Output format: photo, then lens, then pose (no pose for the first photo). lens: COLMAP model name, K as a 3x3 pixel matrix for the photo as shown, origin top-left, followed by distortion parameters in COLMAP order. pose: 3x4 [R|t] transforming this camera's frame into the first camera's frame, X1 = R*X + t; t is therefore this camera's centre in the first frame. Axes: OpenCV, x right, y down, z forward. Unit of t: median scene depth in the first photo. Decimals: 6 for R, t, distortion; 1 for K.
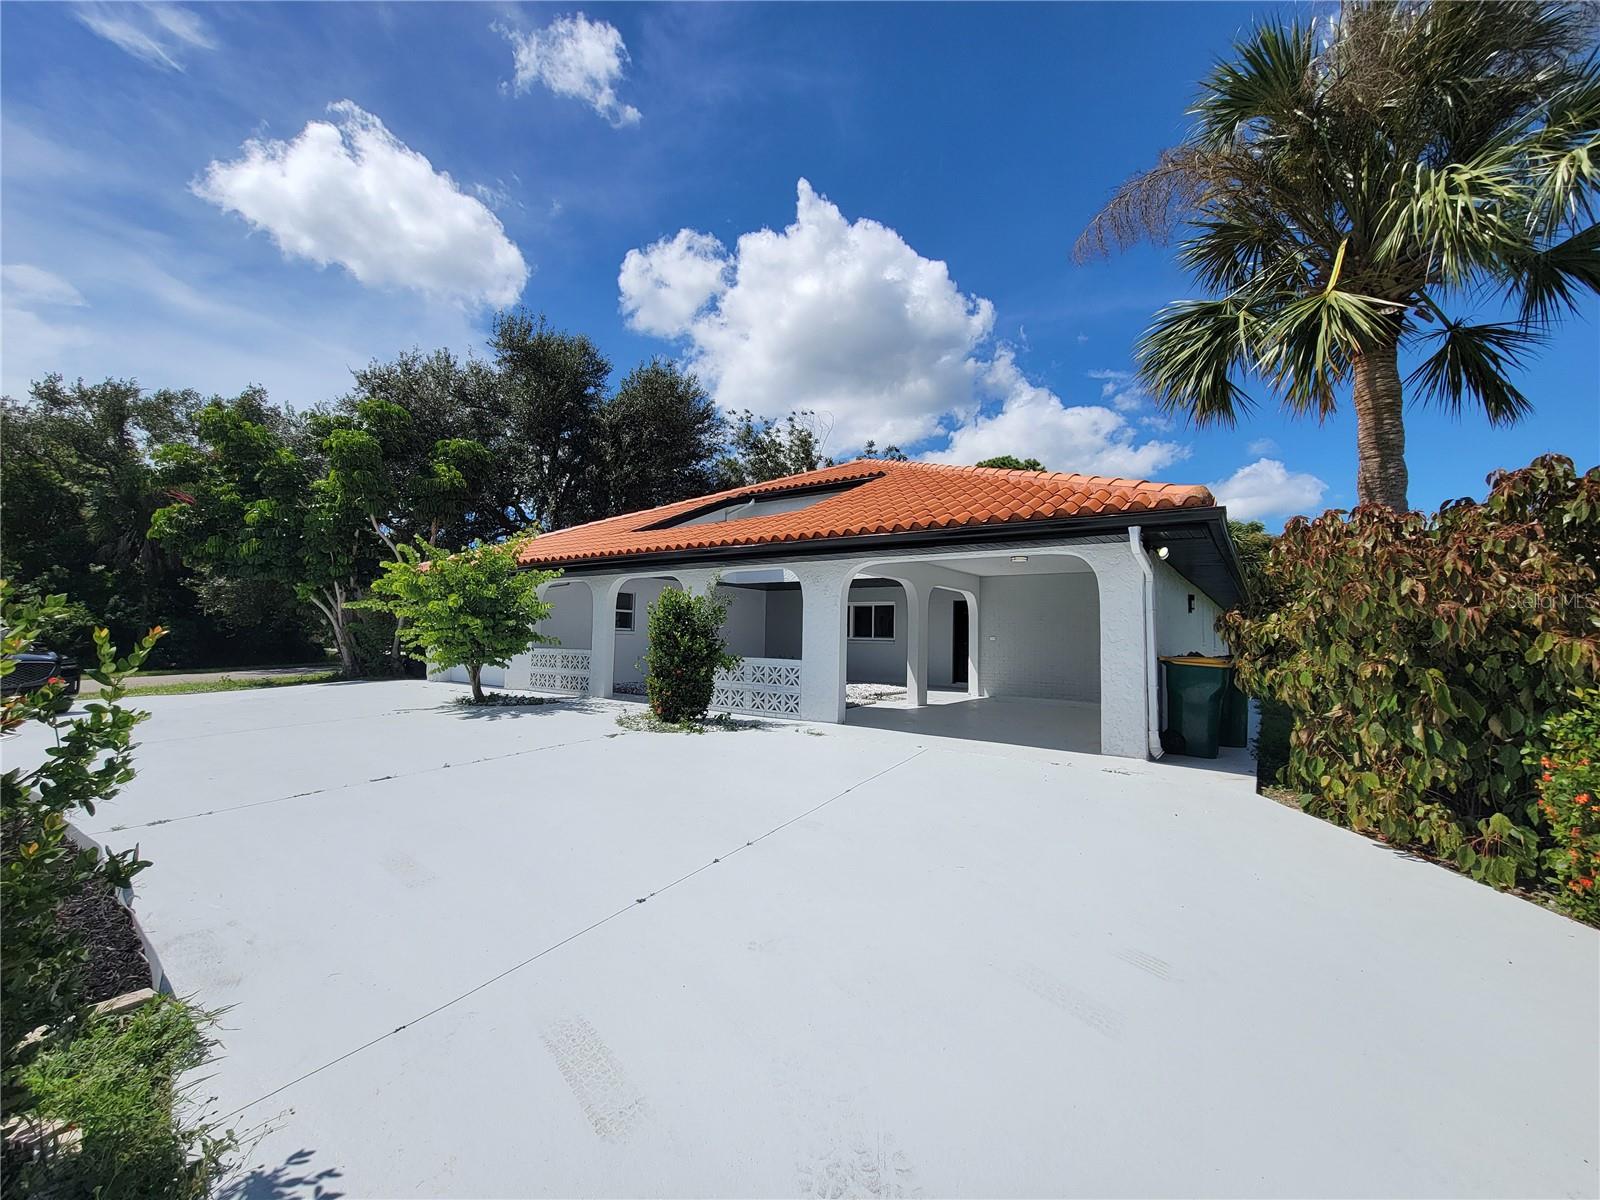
lens RADIAL K [[650.5, 0, 791.8], [0, 650.5, 595.7], [0, 0, 1]] dist [0.000791, 0.000429]
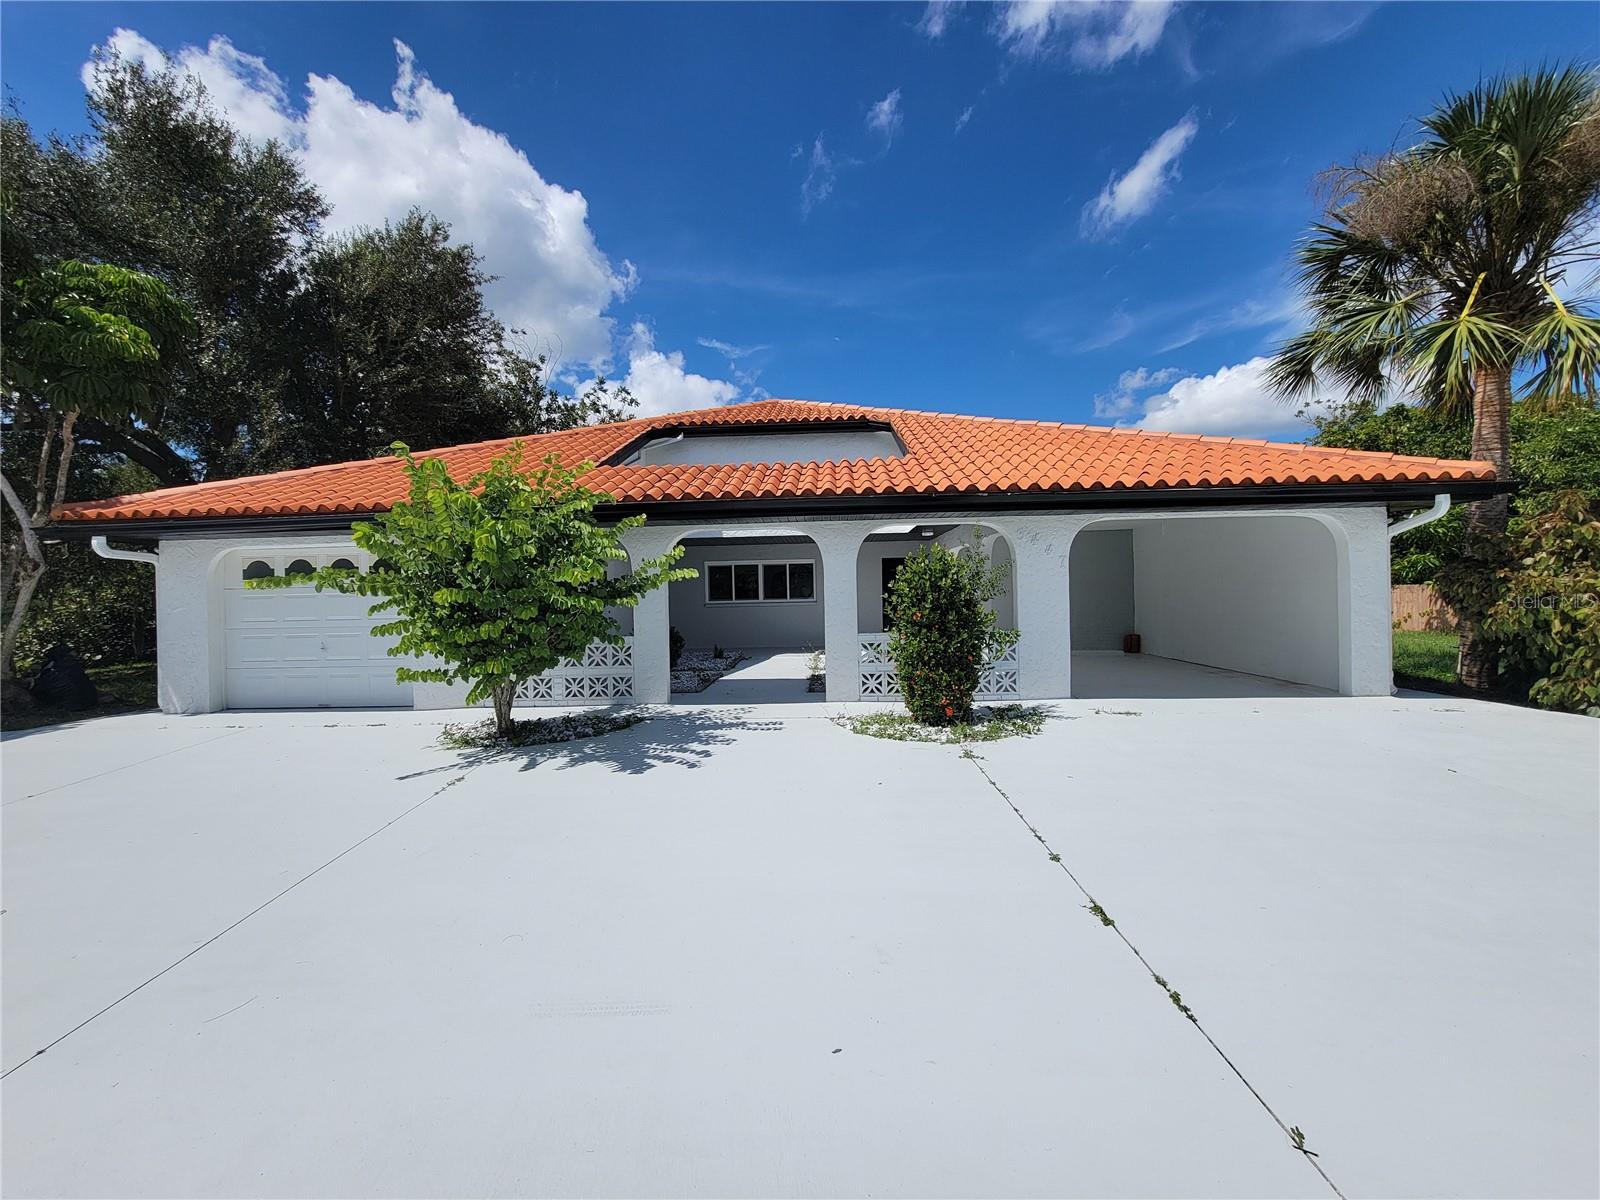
lens RADIAL K [[620.0, 0, 797.4], [0, 620.0, 599.1], [0, 0, 1]] dist [-0.000588, 0.000256]
pose [[0.826569, -0.040465, 0.561379, -0.360459], [-0.001701, 0.997228, 0.074386, -0.001220], [-0.562833, -0.062440, 0.824209, 0.262283]]
